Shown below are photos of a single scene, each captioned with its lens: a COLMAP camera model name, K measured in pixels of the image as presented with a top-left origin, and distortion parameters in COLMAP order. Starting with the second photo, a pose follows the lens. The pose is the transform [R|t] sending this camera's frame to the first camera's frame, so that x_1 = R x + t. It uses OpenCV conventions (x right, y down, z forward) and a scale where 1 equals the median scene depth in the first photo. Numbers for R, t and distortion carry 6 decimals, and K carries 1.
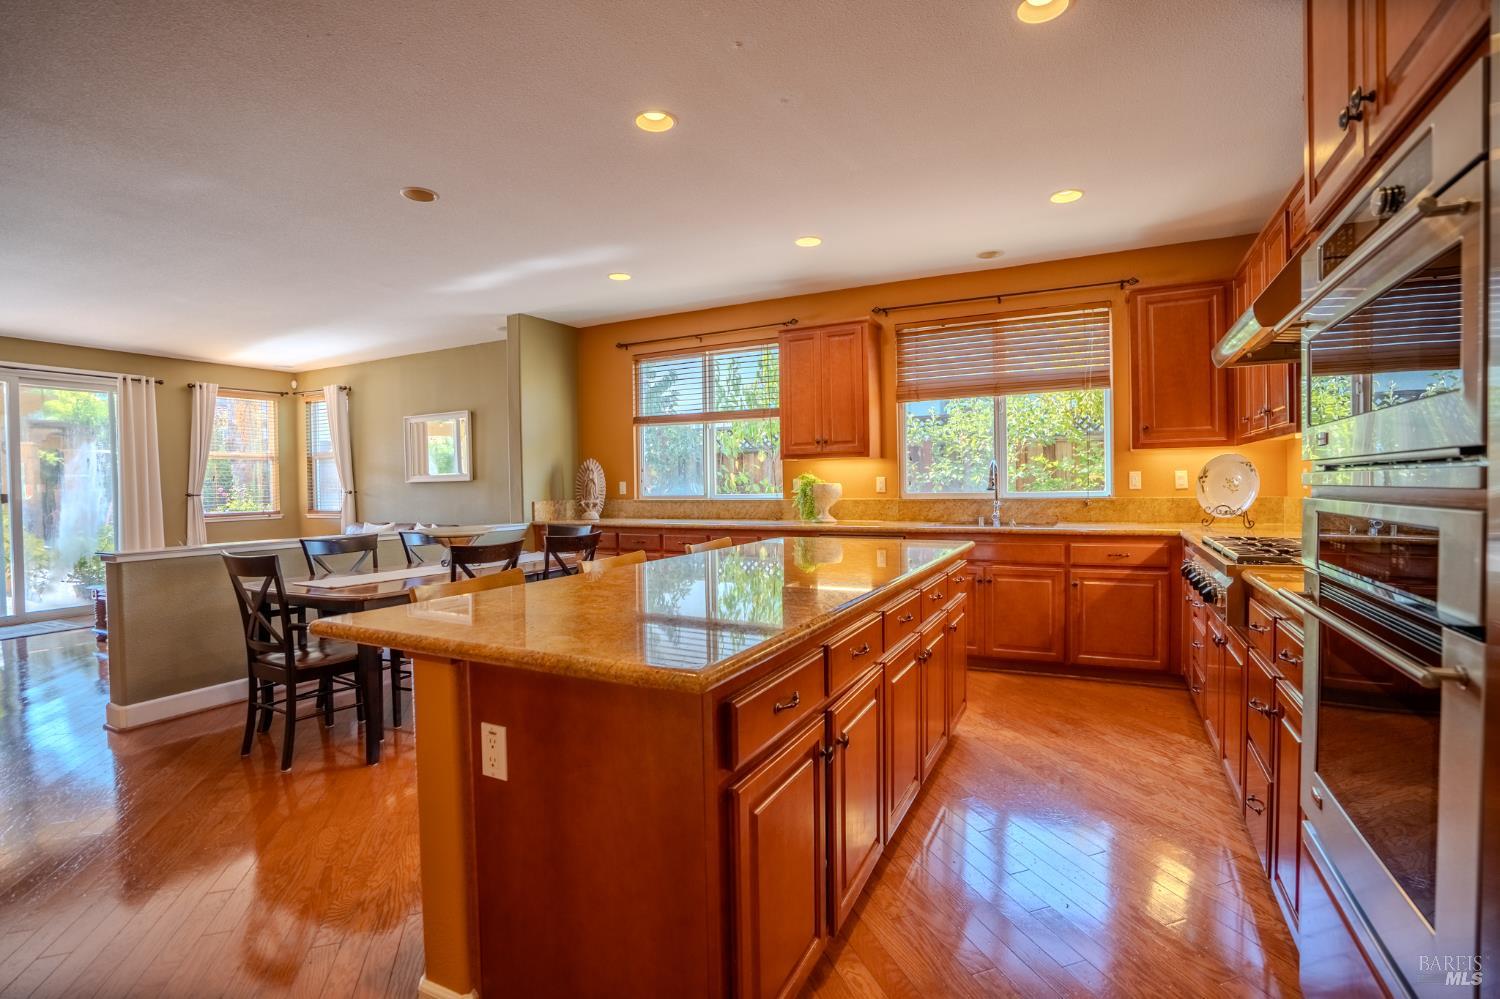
lens RADIAL K [[692.2, 0, 760.5], [0, 692.2, 500.5], [0, 0, 1]] dist [-0.045073, 0.008011]
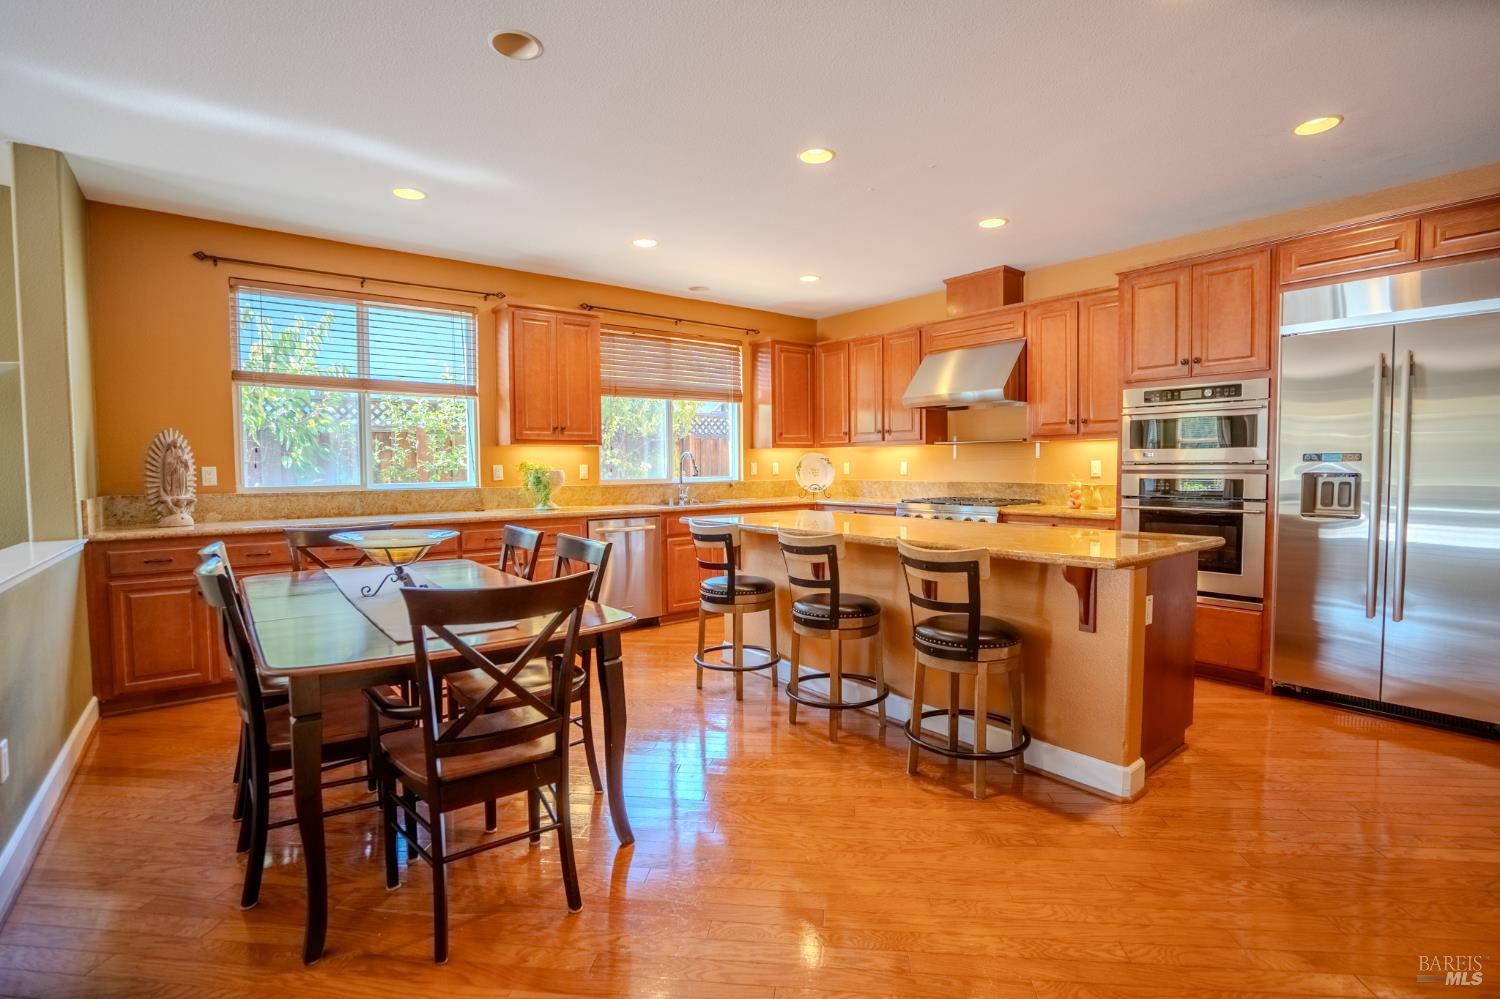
lens RADIAL K [[692.2, 0, 759.6], [0, 692.2, 499.3], [0, 0, 1]] dist [-0.045073, 0.008011]
pose [[0.430151, -0.033050, 0.902152, -0.755313], [0.020466, 0.999430, 0.026855, -0.003619], [-0.902525, 0.006911, 0.430582, 0.346257]]
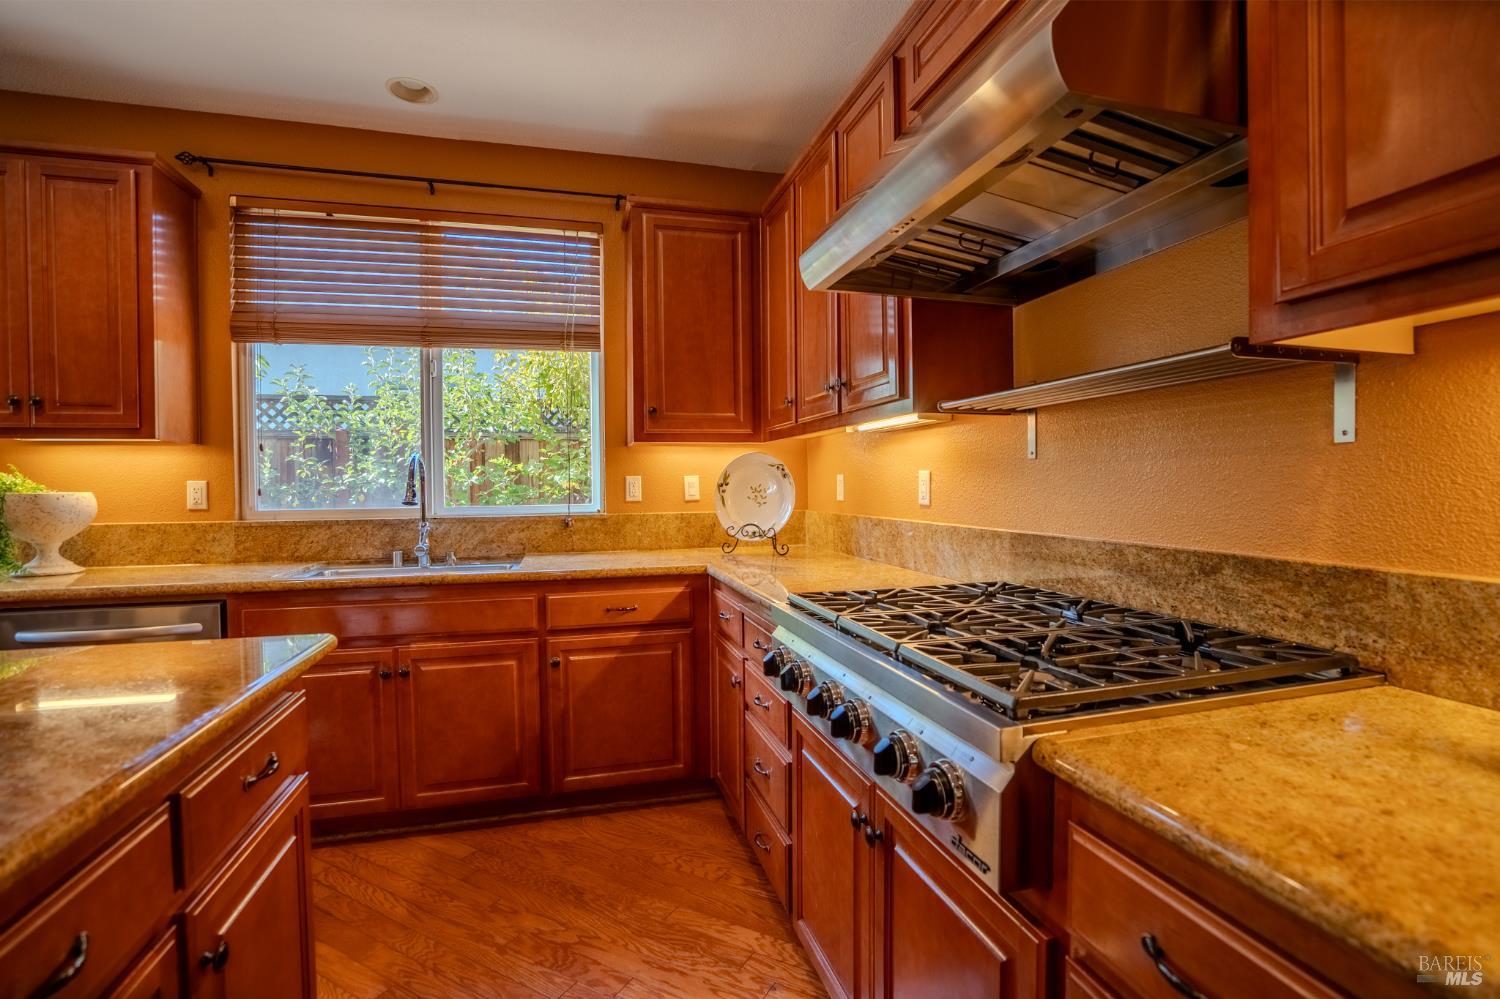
lens RADIAL K [[692.2, 0, 758.3], [0, 692.2, 494.6], [0, 0, 1]] dist [-0.045073, 0.008011]
pose [[0.738344, -0.001125, 0.674423, 0.165028], [0.013365, 0.999827, -0.012963, -0.012446], [-0.674292, 0.018585, 0.738231, 0.388000]]
